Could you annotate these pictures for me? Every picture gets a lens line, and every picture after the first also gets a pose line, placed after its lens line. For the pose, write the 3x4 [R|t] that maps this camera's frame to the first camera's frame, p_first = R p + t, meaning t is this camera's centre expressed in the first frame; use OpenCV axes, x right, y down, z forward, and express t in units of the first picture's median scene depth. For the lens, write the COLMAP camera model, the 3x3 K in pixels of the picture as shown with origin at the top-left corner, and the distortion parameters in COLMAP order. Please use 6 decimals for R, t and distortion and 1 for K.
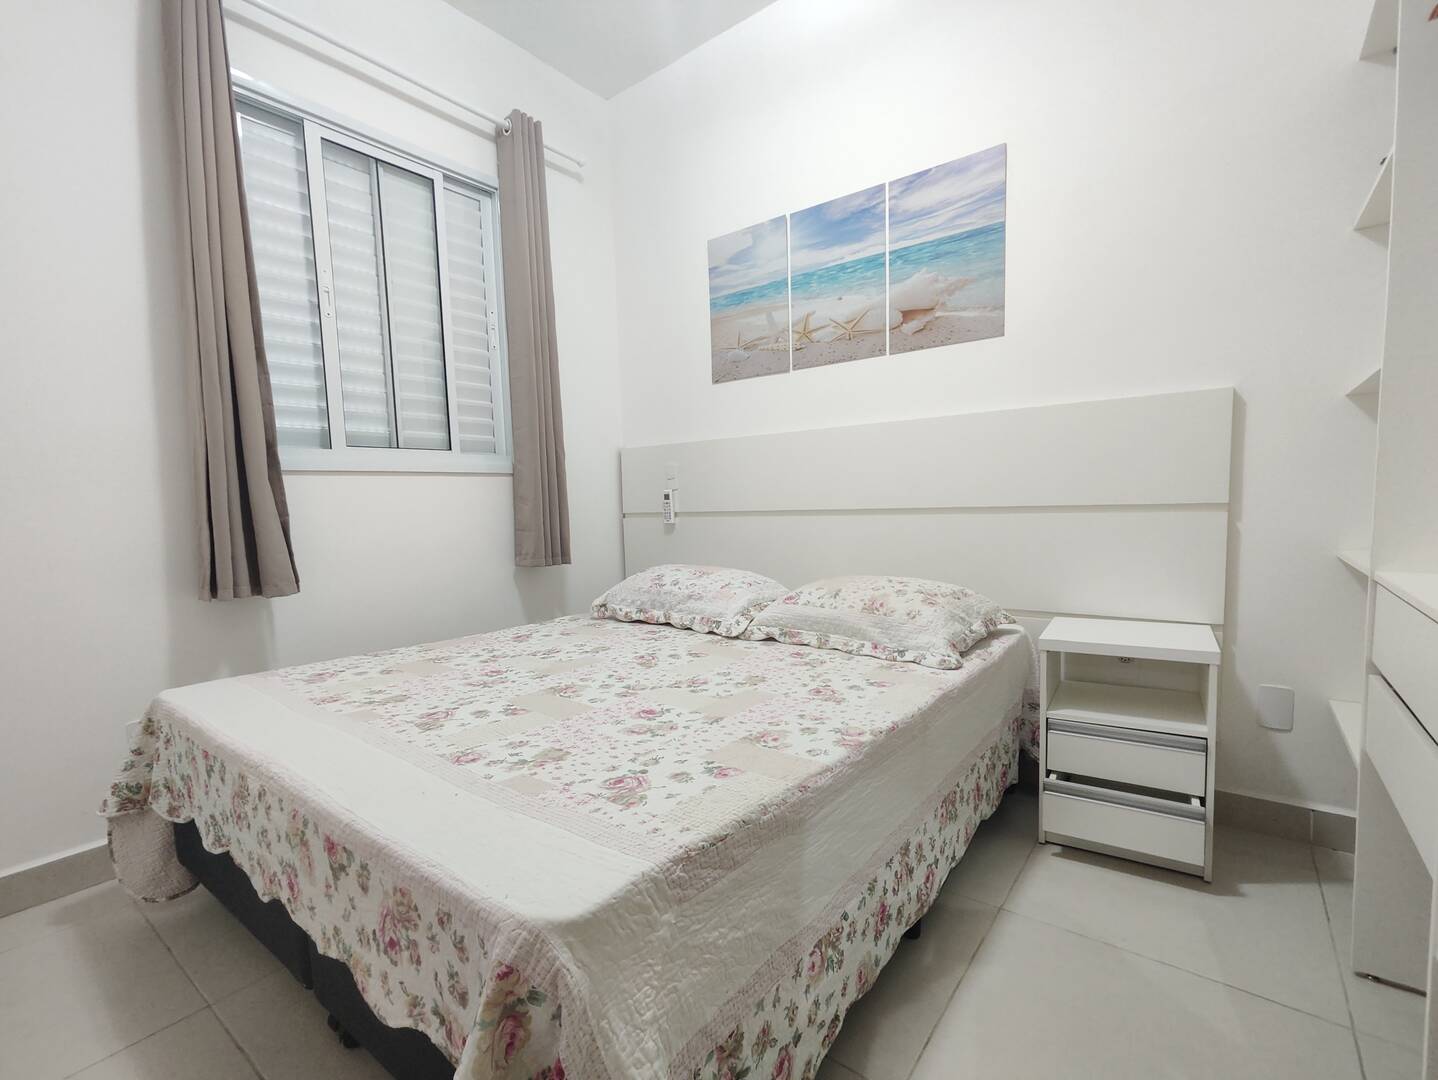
lens RADIAL K [[664.9, 0, 728.1], [0, 664.9, 541.8], [0, 0, 1]] dist [-0.005401, 0.002923]
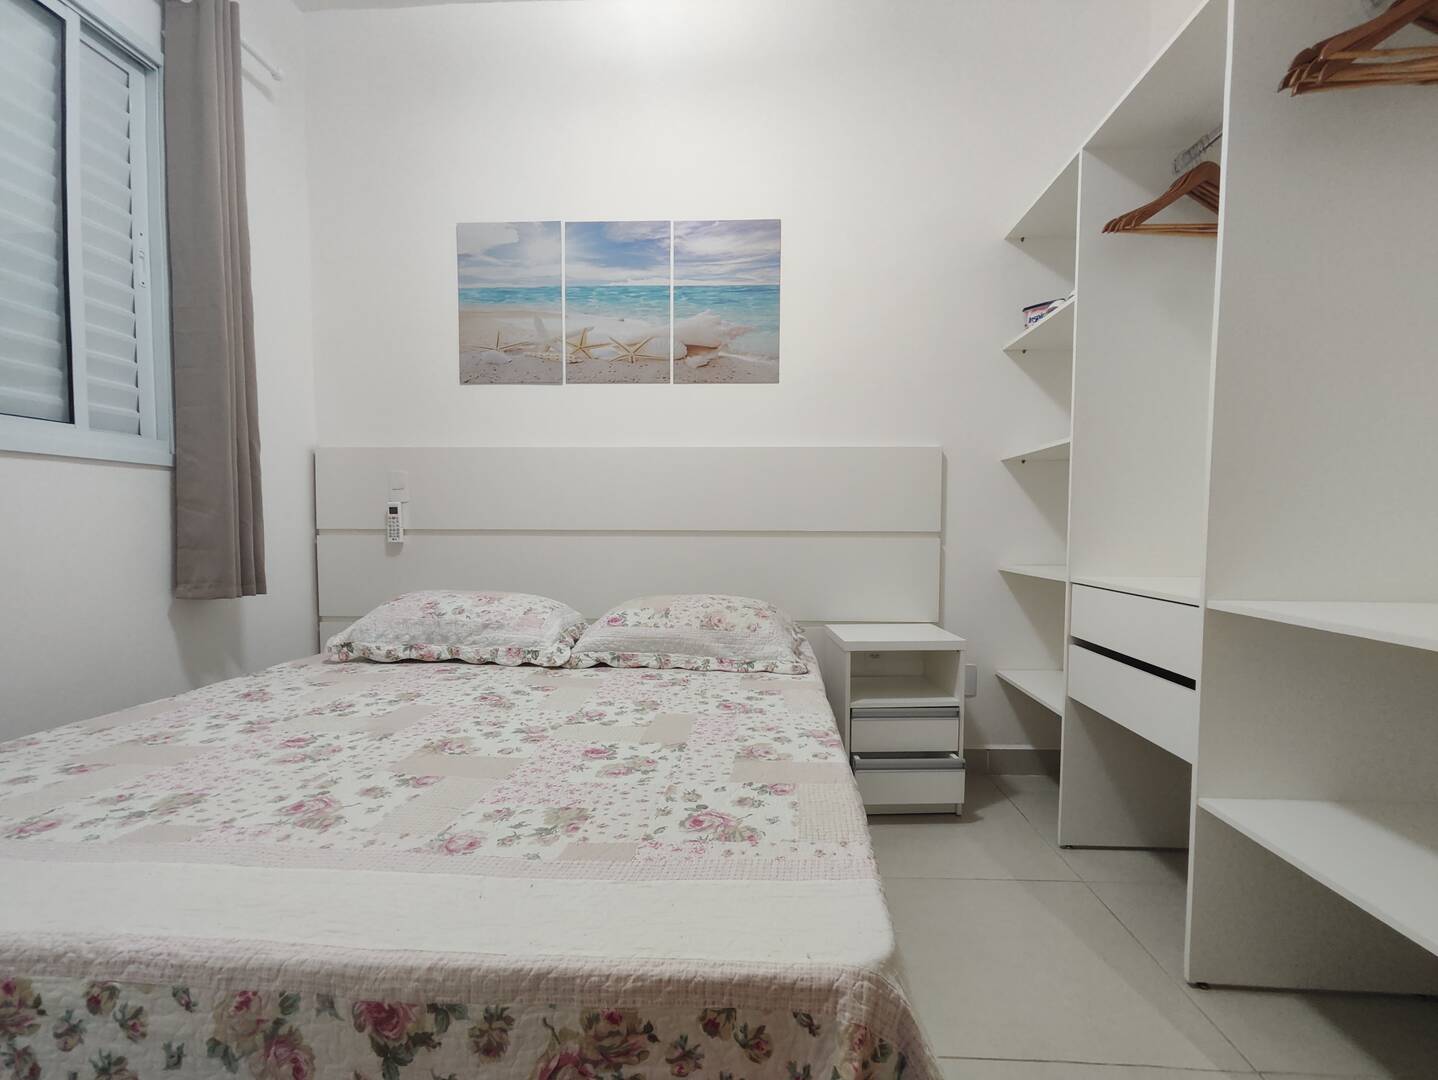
lens RADIAL K [[664.9, 0, 730.8], [0, 664.9, 540.2], [0, 0, 1]] dist [-0.005401, 0.002923]
pose [[0.818227, 0.018261, 0.574605, -0.311836], [0.008345, 0.999013, -0.043631, 0.012738], [-0.574834, 0.040495, 0.817267, 0.115878]]
